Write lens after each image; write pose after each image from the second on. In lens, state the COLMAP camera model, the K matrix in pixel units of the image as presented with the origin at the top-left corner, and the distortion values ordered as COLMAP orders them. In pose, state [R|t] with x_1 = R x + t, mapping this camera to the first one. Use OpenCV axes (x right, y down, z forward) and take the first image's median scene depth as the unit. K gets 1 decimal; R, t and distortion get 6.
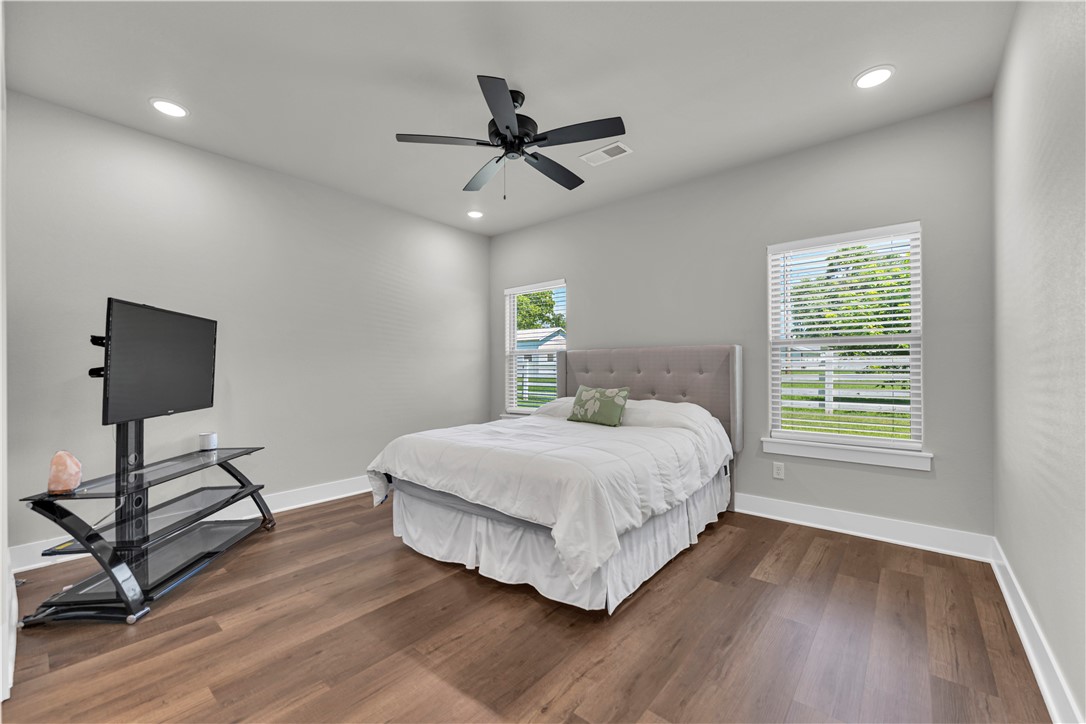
lens RADIAL K [[436.9, 0, 541.2], [0, 436.9, 365.3], [0, 0, 1]] dist [0.002192, 0.000215]
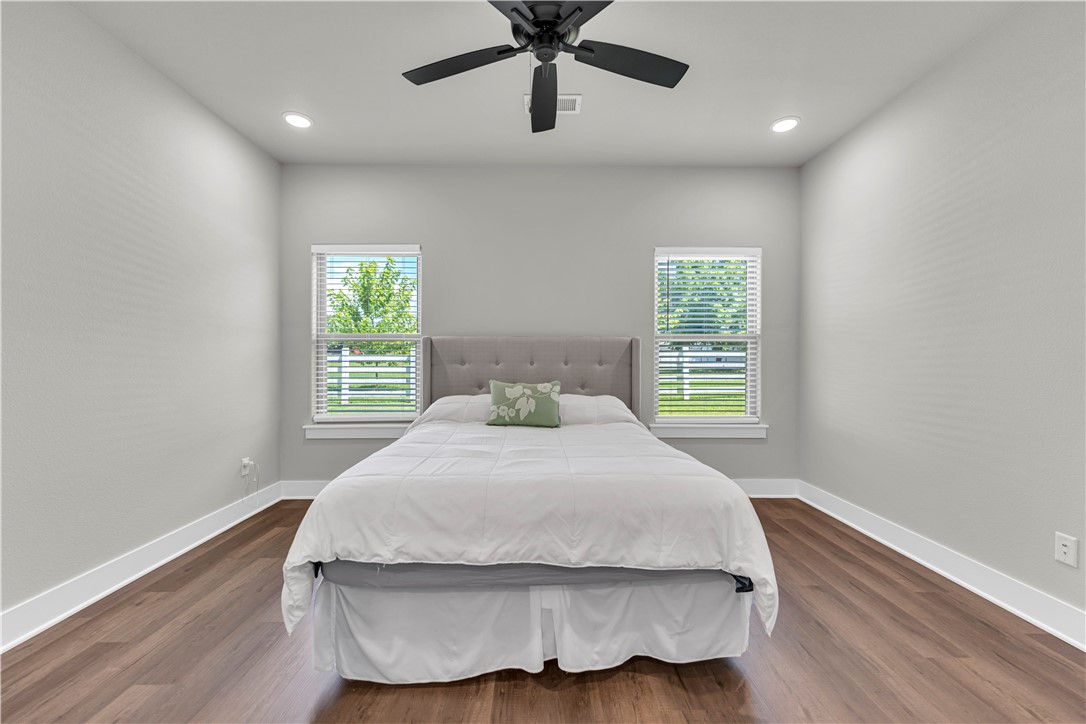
lens RADIAL K [[440.3, 0, 539.7], [0, 440.3, 360.2], [0, 0, 1]] dist [0.000277, -0.000116]
pose [[0.757787, 0.003303, 0.652494, -0.412329], [-0.007635, 0.999964, 0.003805, 0.005661], [-0.652458, -0.007865, 0.757784, 0.363768]]
